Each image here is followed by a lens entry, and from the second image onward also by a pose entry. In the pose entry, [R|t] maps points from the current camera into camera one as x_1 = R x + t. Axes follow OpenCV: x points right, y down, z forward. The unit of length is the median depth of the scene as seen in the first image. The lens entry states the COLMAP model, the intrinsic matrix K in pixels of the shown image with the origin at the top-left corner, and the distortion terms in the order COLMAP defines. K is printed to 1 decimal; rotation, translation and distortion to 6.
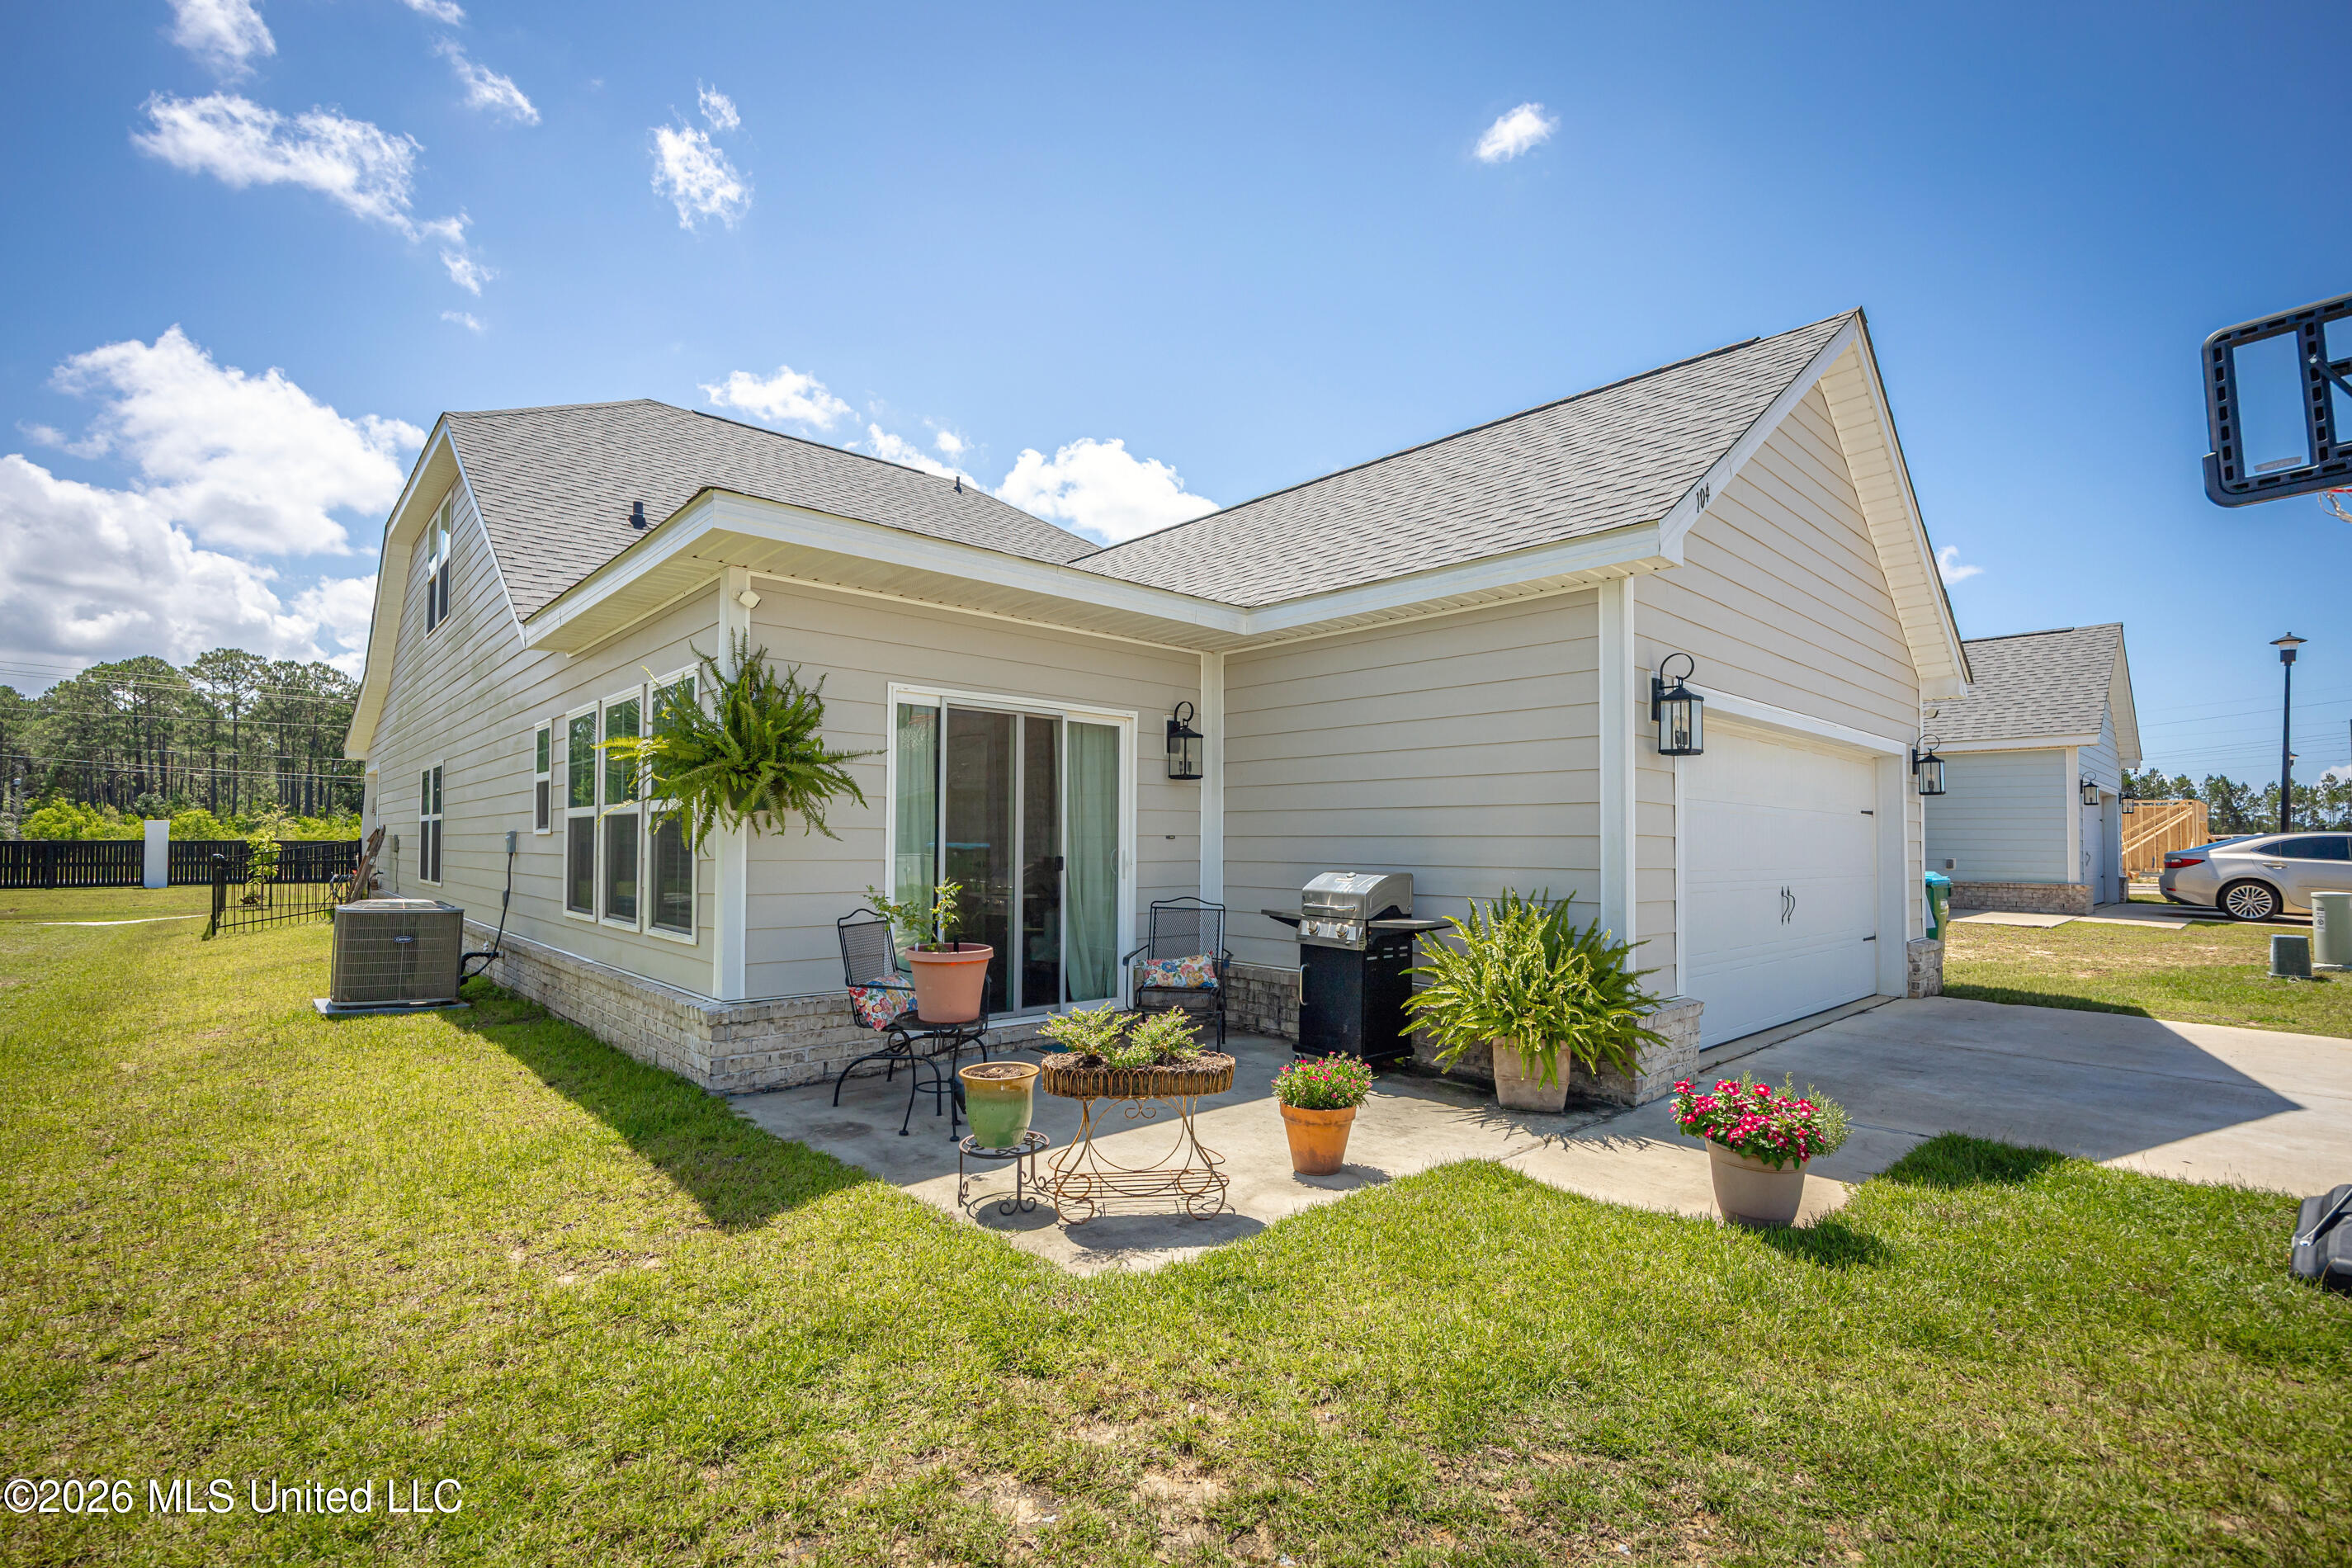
lens RADIAL K [[1031.1, 0, 1190.0], [0, 1031.1, 810.6], [0, 0, 1]] dist [-0.013586, -0.000019]
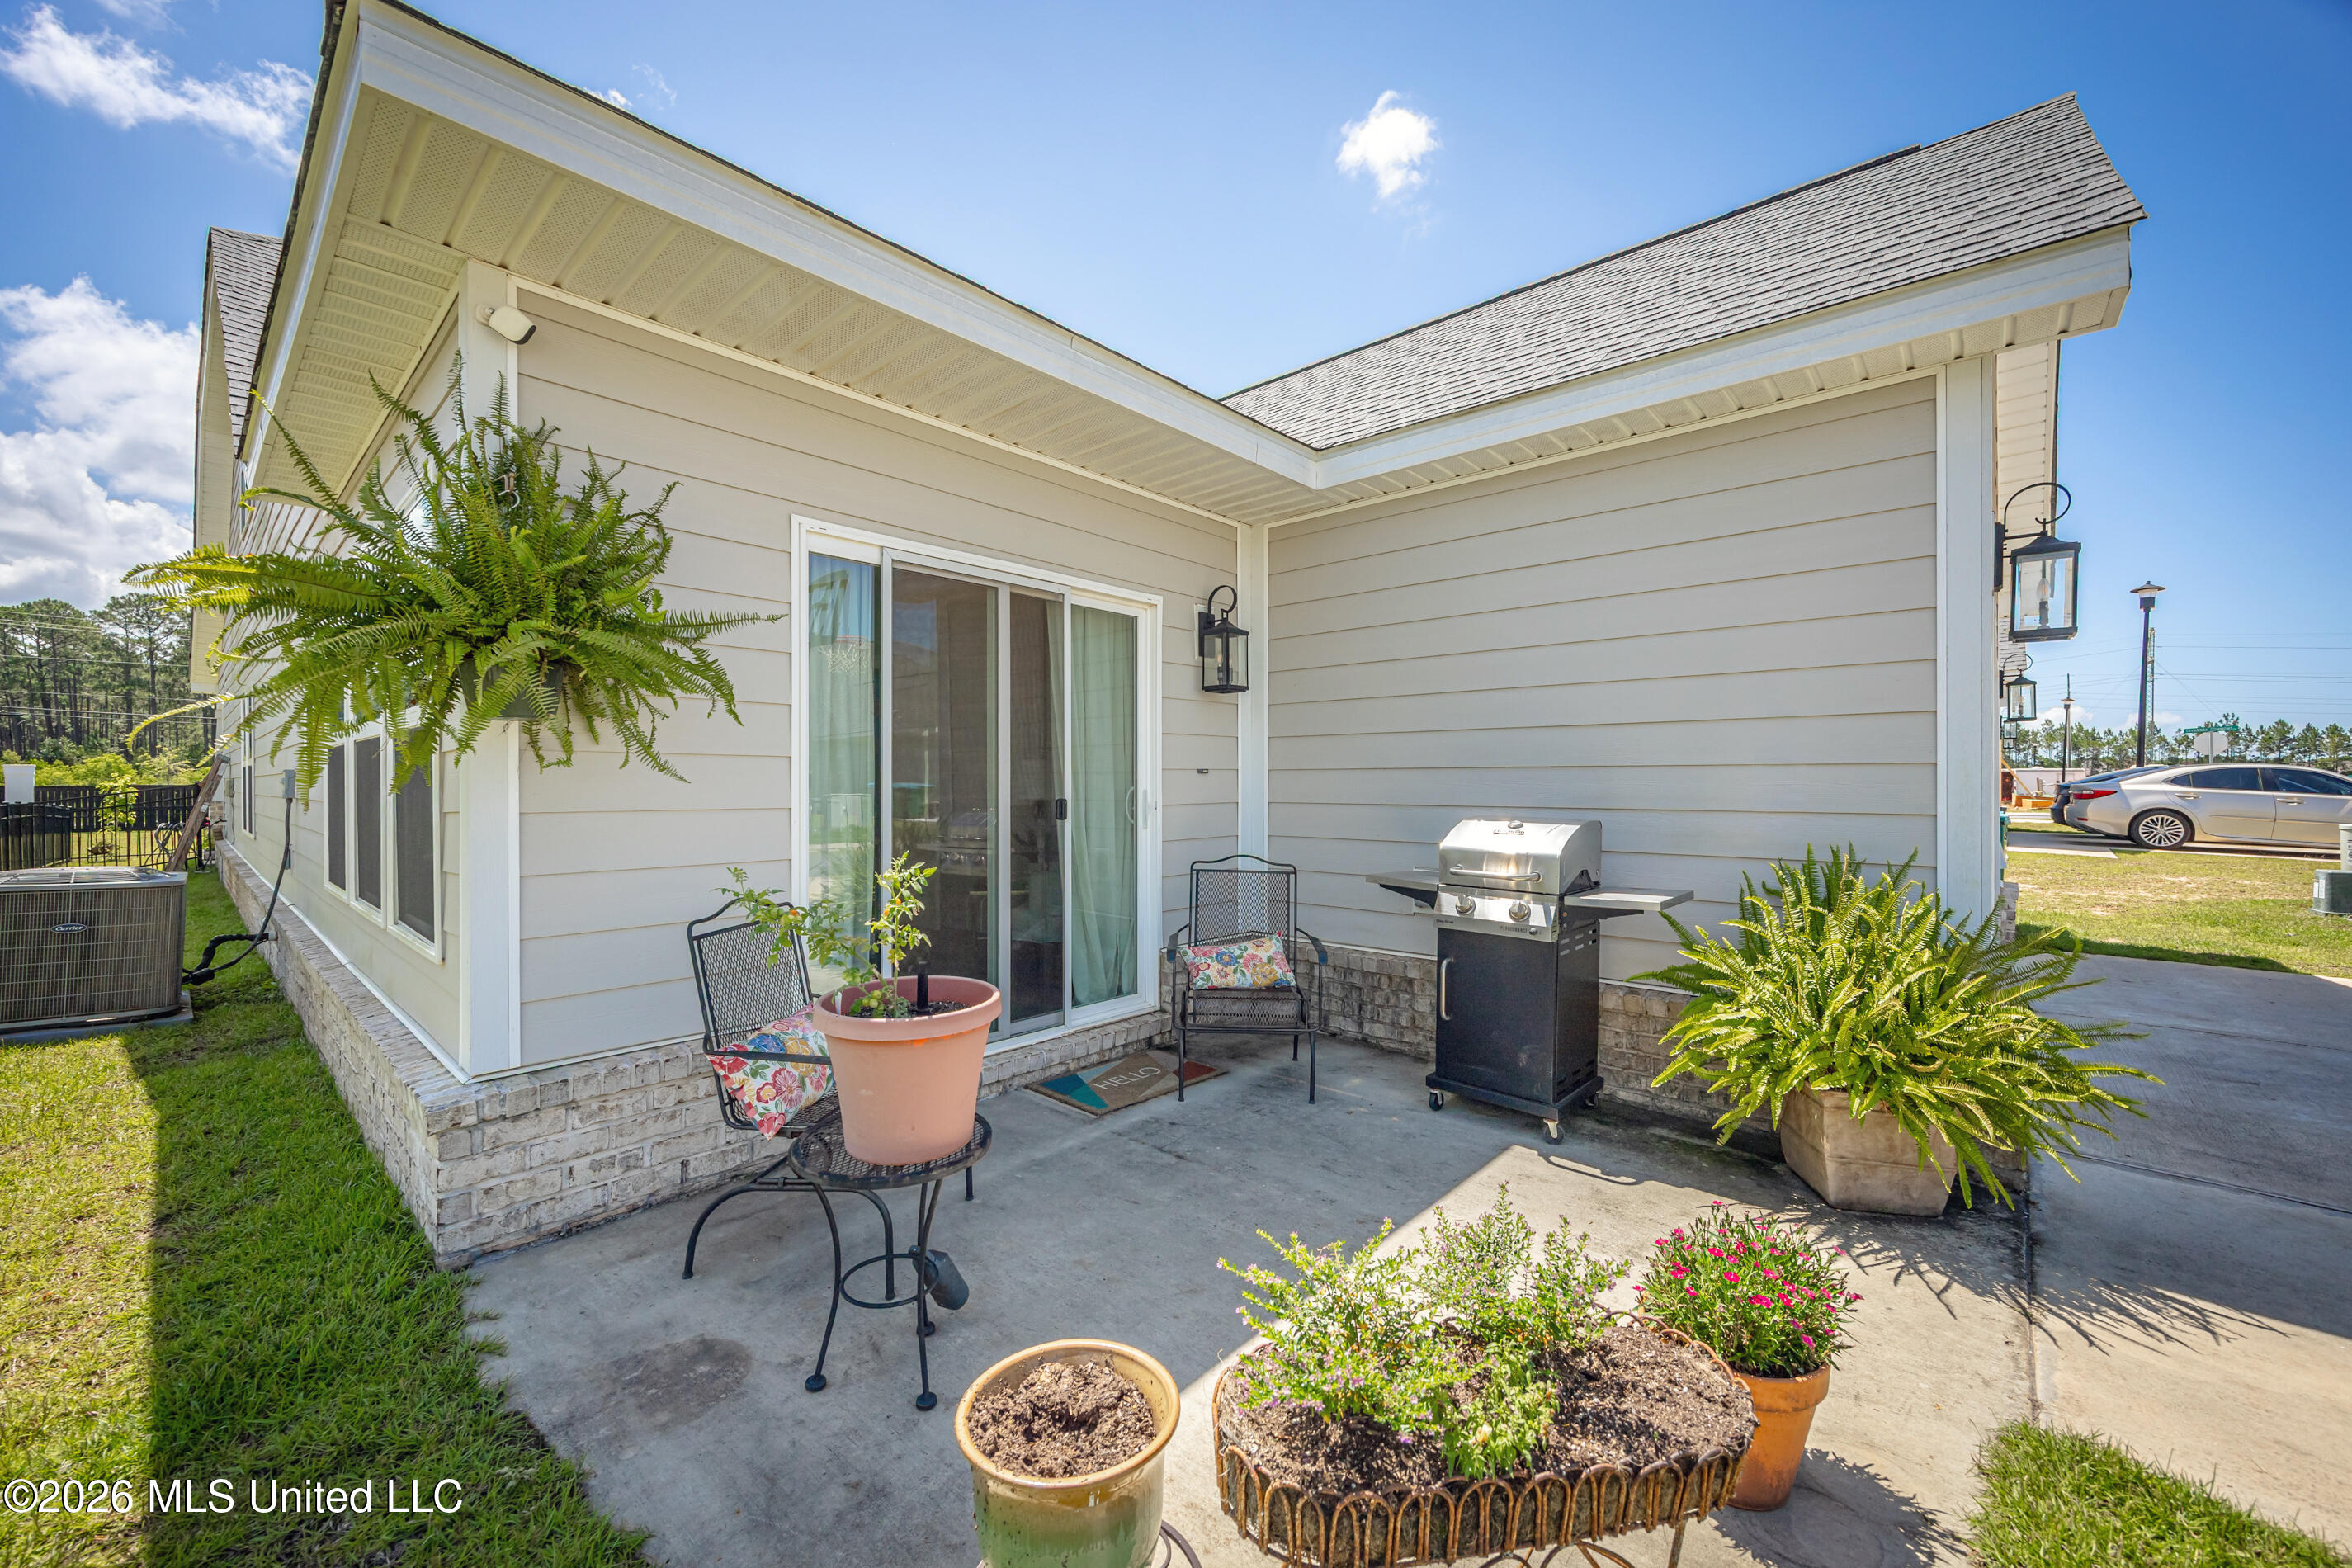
lens RADIAL K [[910.4, 0, 1192.5], [0, 910.4, 775.2], [0, 0, 1]] dist [-0.000442, -0.000082]
pose [[0.995507, -0.005588, 0.094518, -0.106095], [0.003208, 0.999674, 0.025315, 0.014514], [-0.094628, -0.024898, 0.995201, 0.424341]]
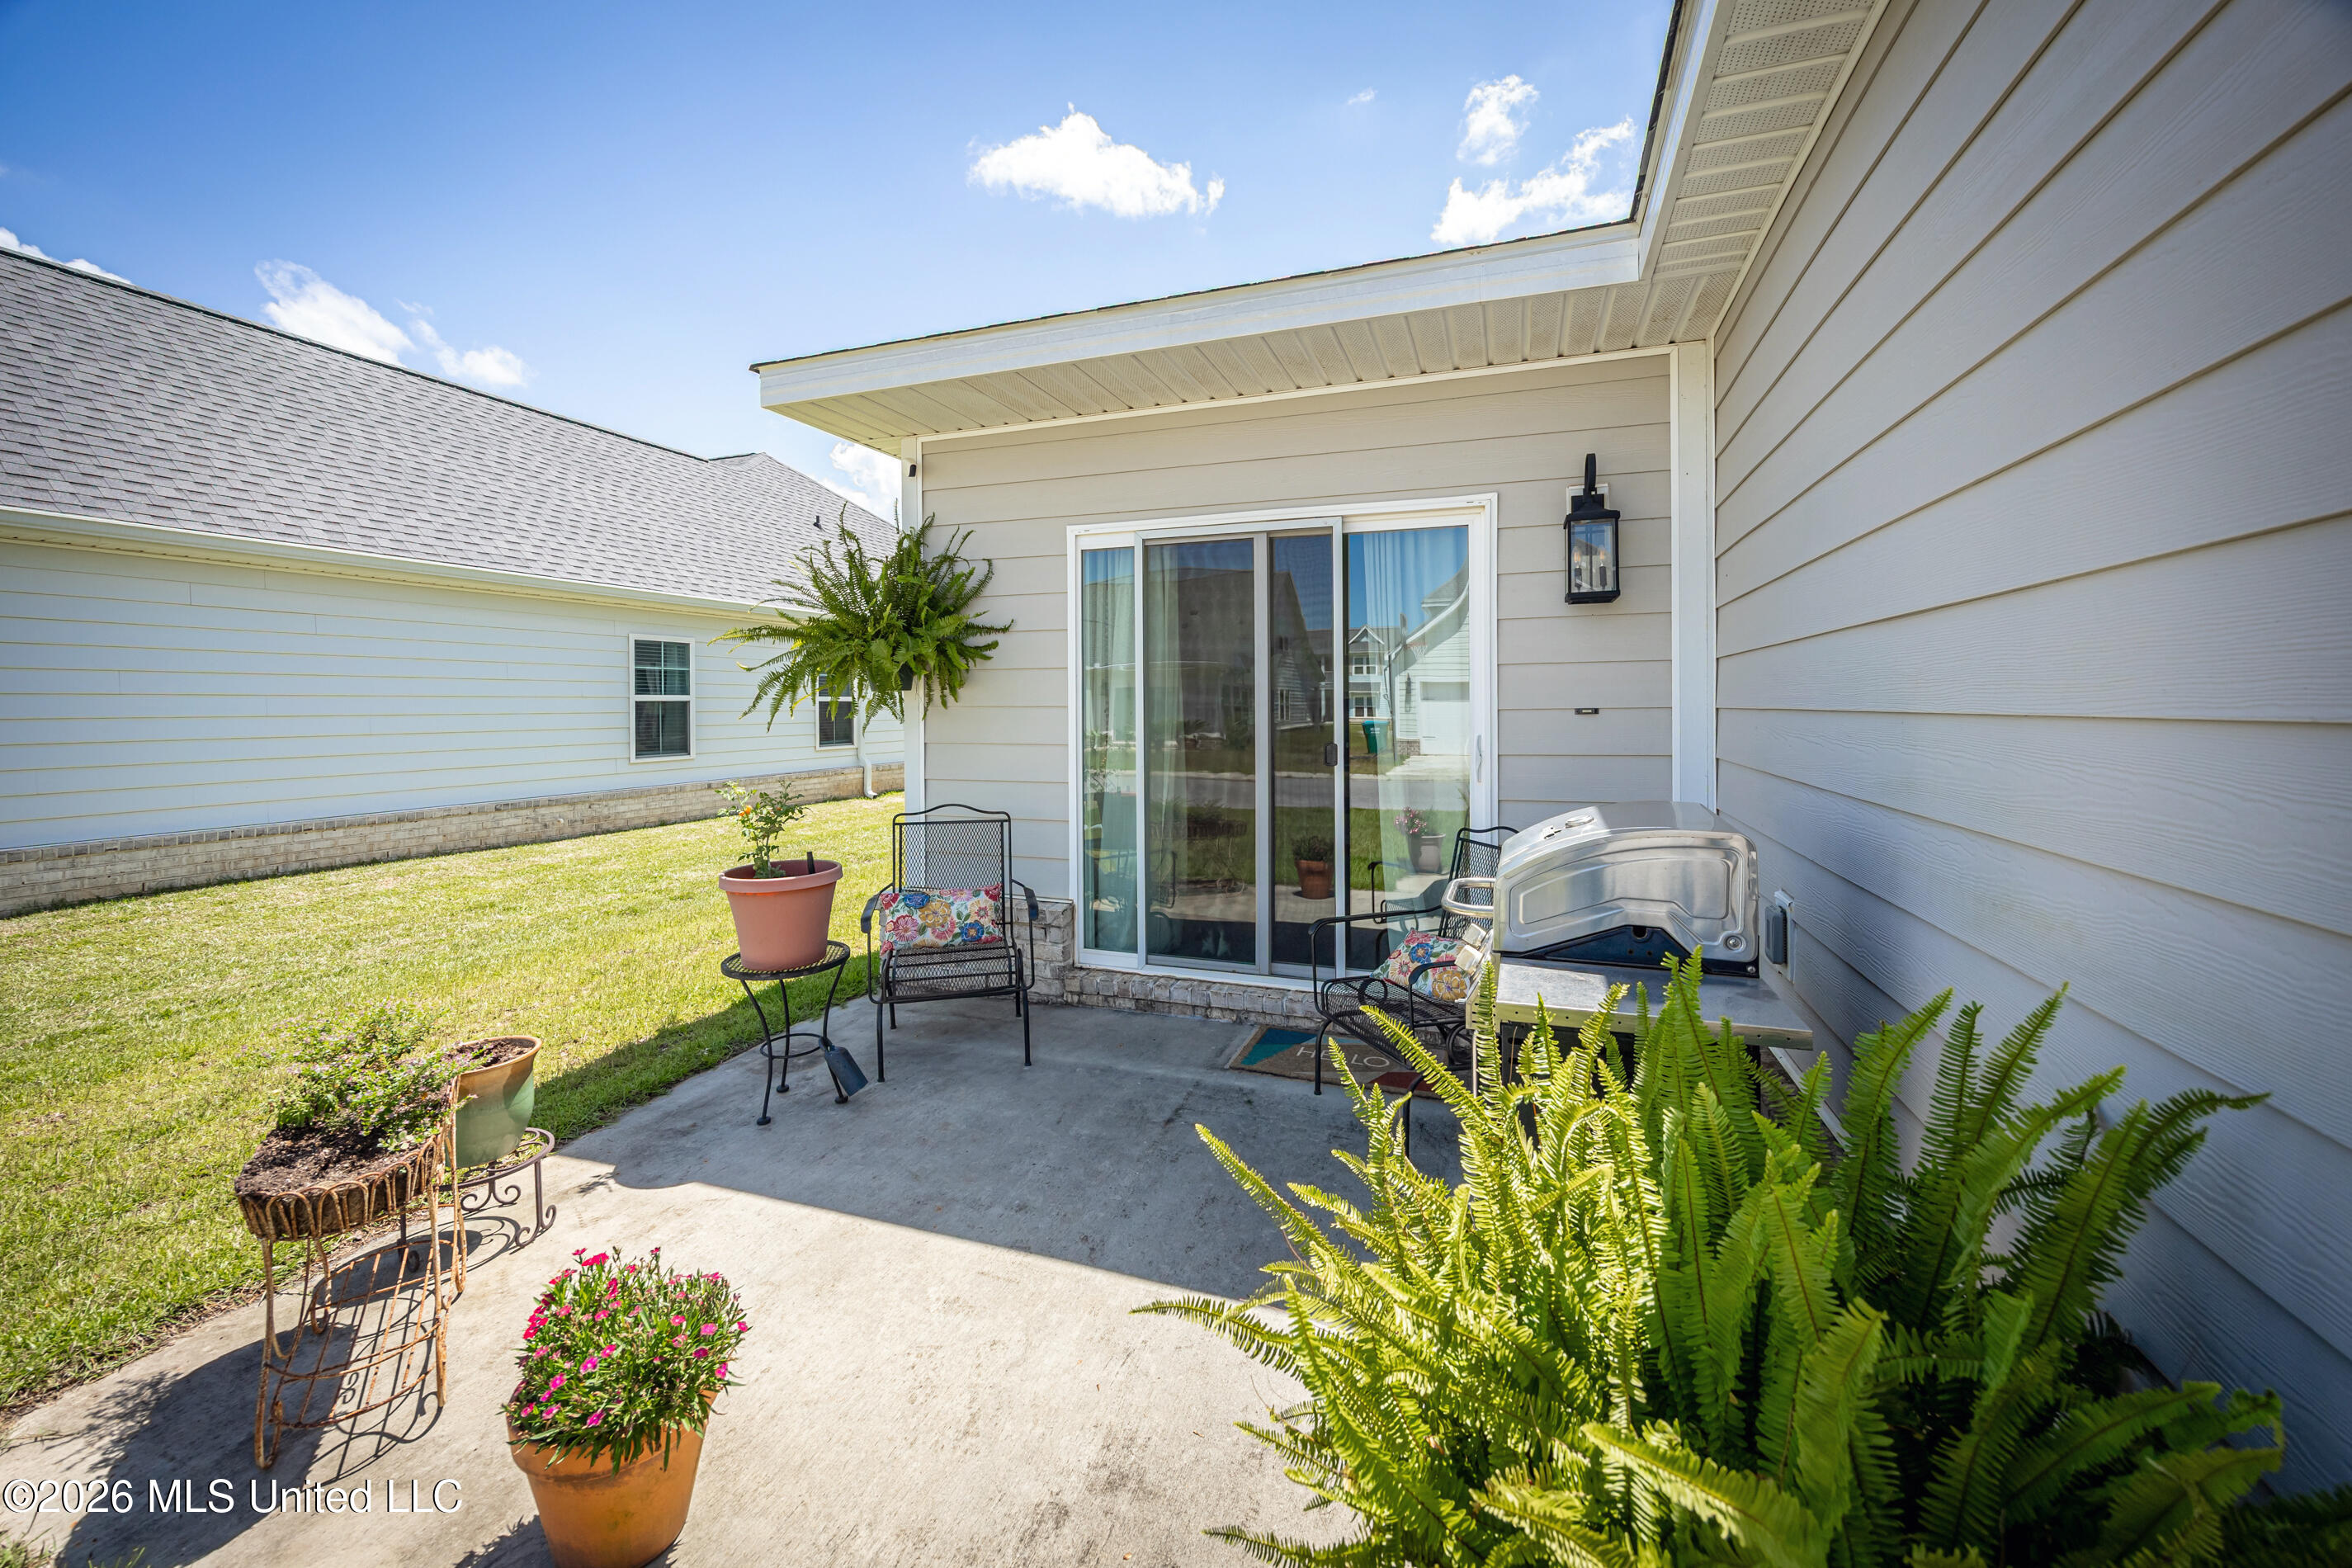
lens RADIAL K [[937.8, 0, 1187.8], [0, 937.8, 707.0], [0, 0, 1]] dist [0.000021, -0.000091]
pose [[0.465450, -0.019745, -0.884854, 0.383145], [0.033123, 0.999439, -0.004879, 0.022859], [0.884454, -0.027038, 0.465844, 0.706433]]
